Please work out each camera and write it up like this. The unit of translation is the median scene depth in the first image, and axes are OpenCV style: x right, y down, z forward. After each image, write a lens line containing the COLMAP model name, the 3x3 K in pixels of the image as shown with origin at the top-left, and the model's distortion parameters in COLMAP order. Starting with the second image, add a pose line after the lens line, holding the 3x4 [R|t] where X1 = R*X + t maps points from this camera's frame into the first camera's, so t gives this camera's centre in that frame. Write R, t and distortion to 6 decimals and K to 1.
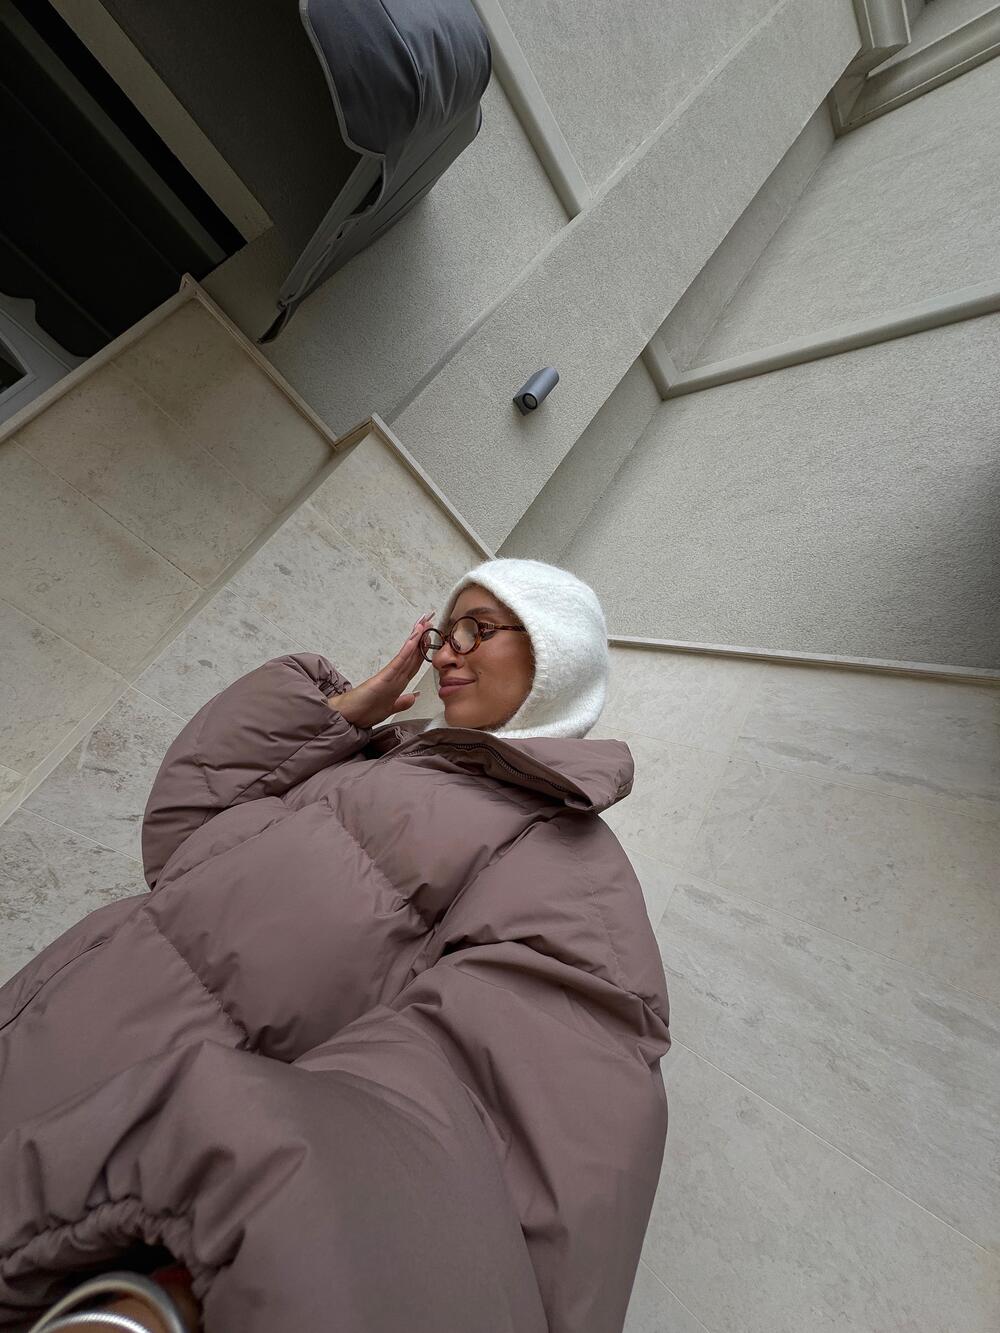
lens RADIAL K [[528.8, 0, 498.4], [0, 528.8, 667.4], [0, 0, 1]] dist [-0.003228, -0.000136]
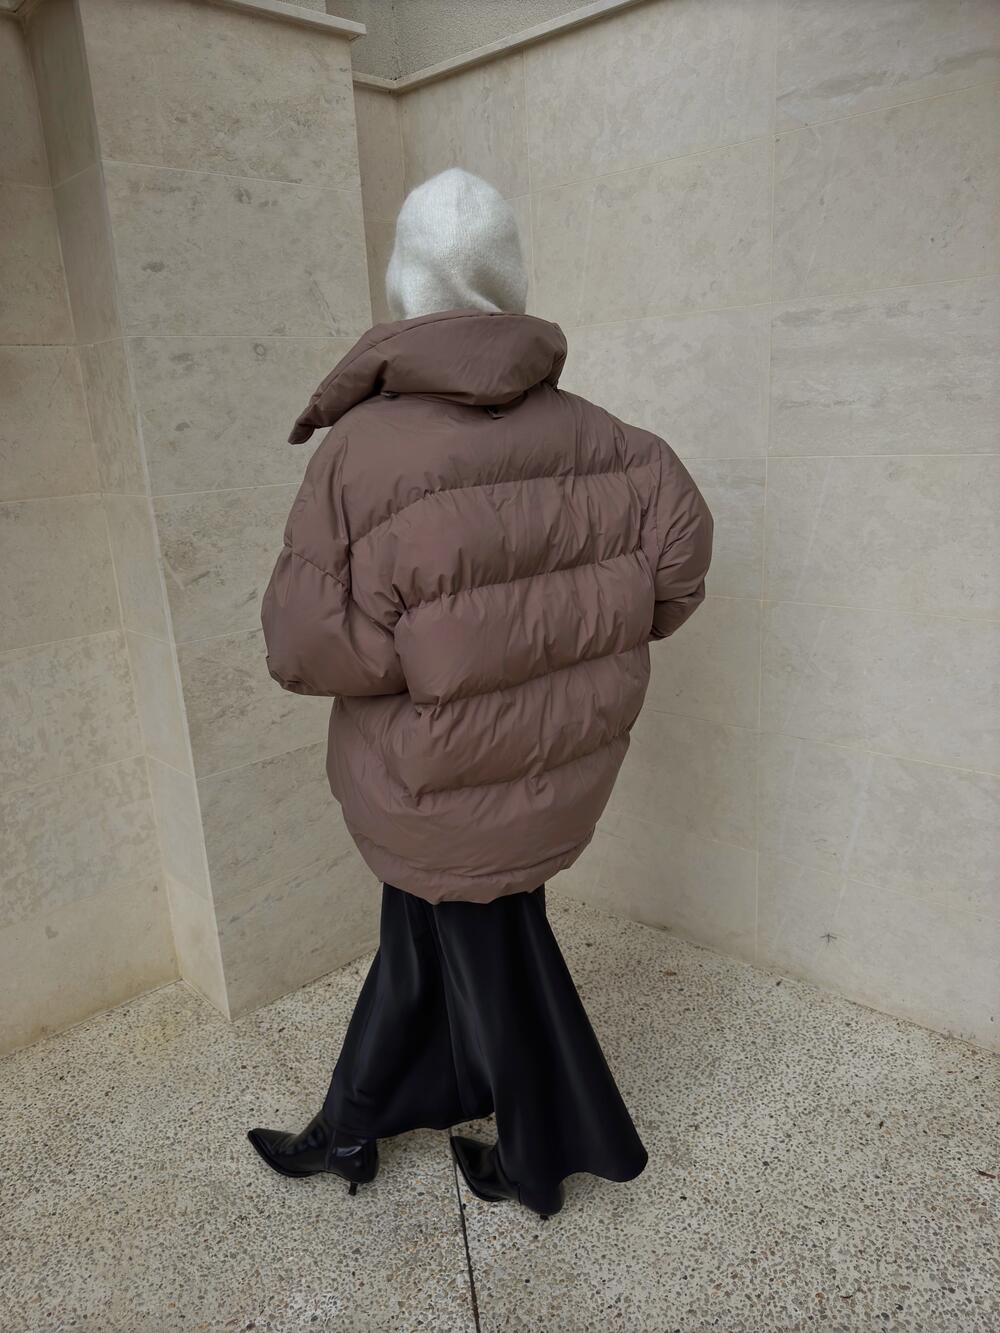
lens RADIAL K [[922.6, 0, 496.5], [0, 922.6, 669.6], [0, 0, 1]] dist [-0.007592, -0.006676]
pose [[0.829875, -0.522028, -0.196962, -0.056804], [0.530651, 0.629393, 0.567692, -0.372922], [-0.172385, -0.575631, 0.799332, -0.543891]]
